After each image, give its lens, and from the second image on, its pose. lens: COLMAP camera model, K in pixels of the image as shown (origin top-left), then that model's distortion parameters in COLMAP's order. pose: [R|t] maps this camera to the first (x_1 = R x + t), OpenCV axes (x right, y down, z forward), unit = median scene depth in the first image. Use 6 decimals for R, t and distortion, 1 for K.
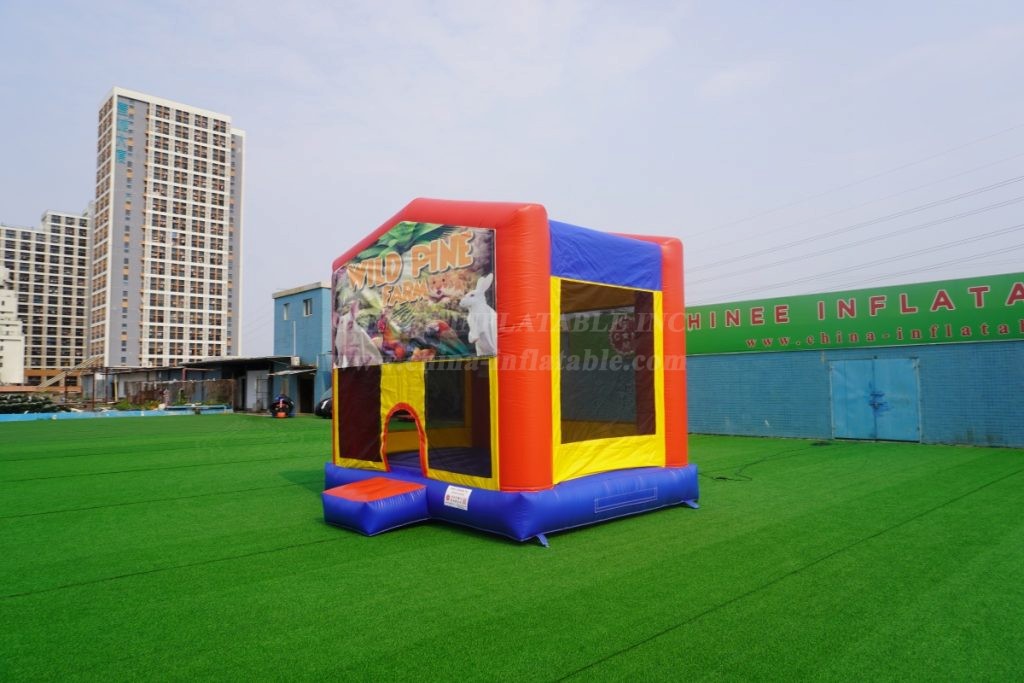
lens RADIAL K [[683.6, 0, 512.0], [0, 683.6, 341.5], [0, 0, 1]] dist [-0.007064, -0.001314]
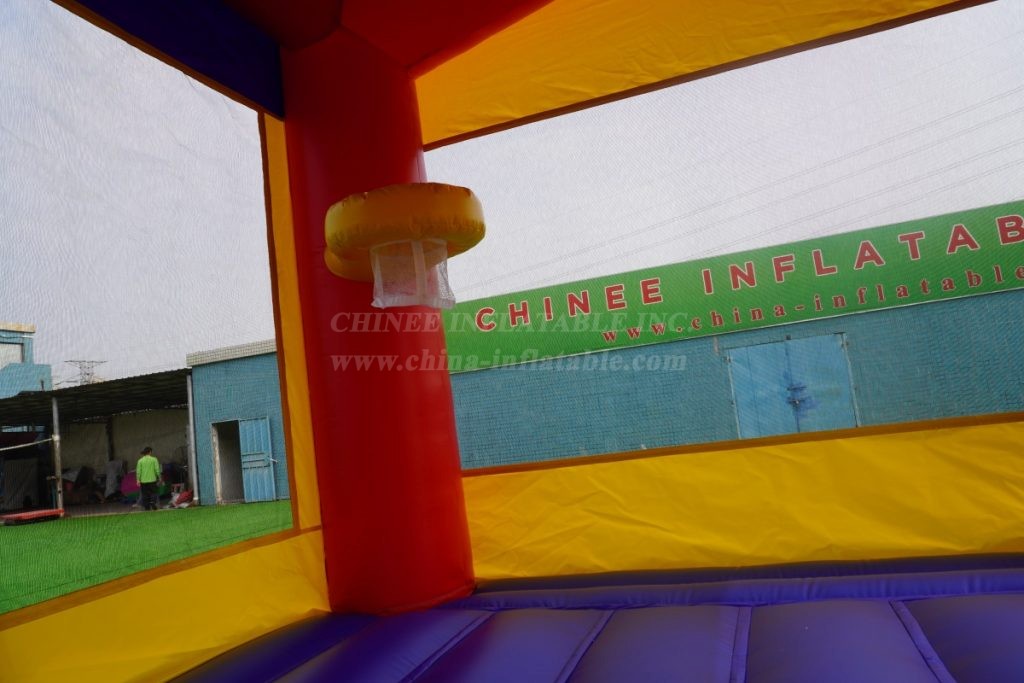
lens RADIAL K [[688.2, 0, 515.0], [0, 688.2, 335.6], [0, 0, 1]] dist [-0.025015, 0.004115]
pose [[0.882963, -0.036920, 0.467989, -0.152005], [0.077712, 0.994644, -0.068152, 0.097298], [-0.462966, 0.096544, 0.881102, 0.970685]]
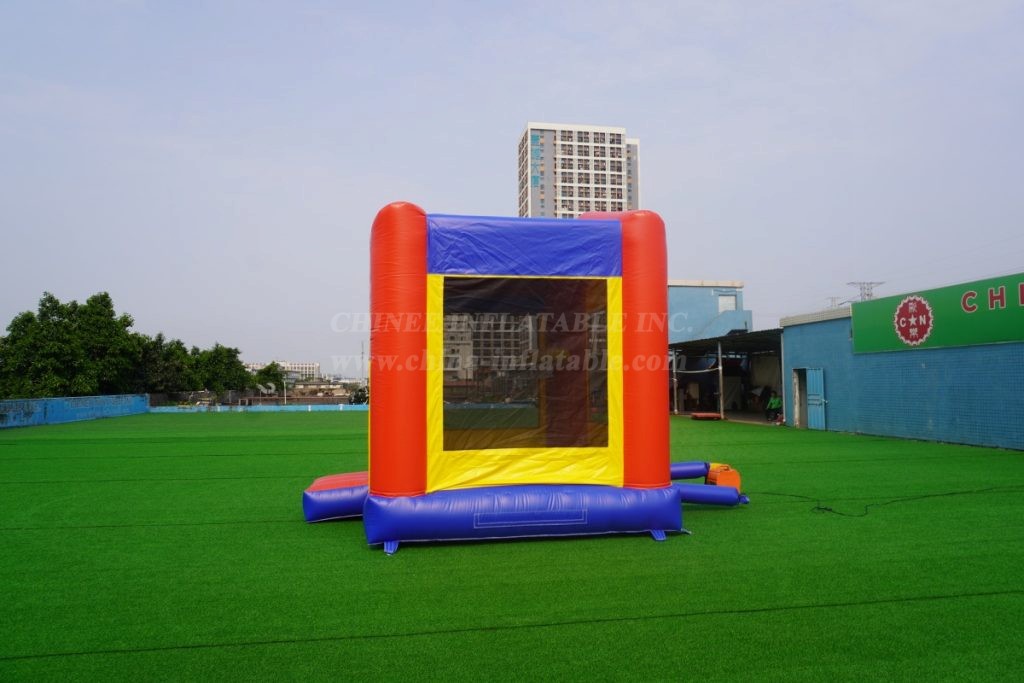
lens RADIAL K [[688.2, 0, 515.0], [0, 688.2, 335.6], [0, 0, 1]] dist [-0.025015, 0.004115]
pose [[0.837469, -0.035899, -0.545304, 0.564518], [0.035439, 0.999307, -0.011360, 0.003971], [0.545334, -0.009811, 0.838161, 0.218241]]
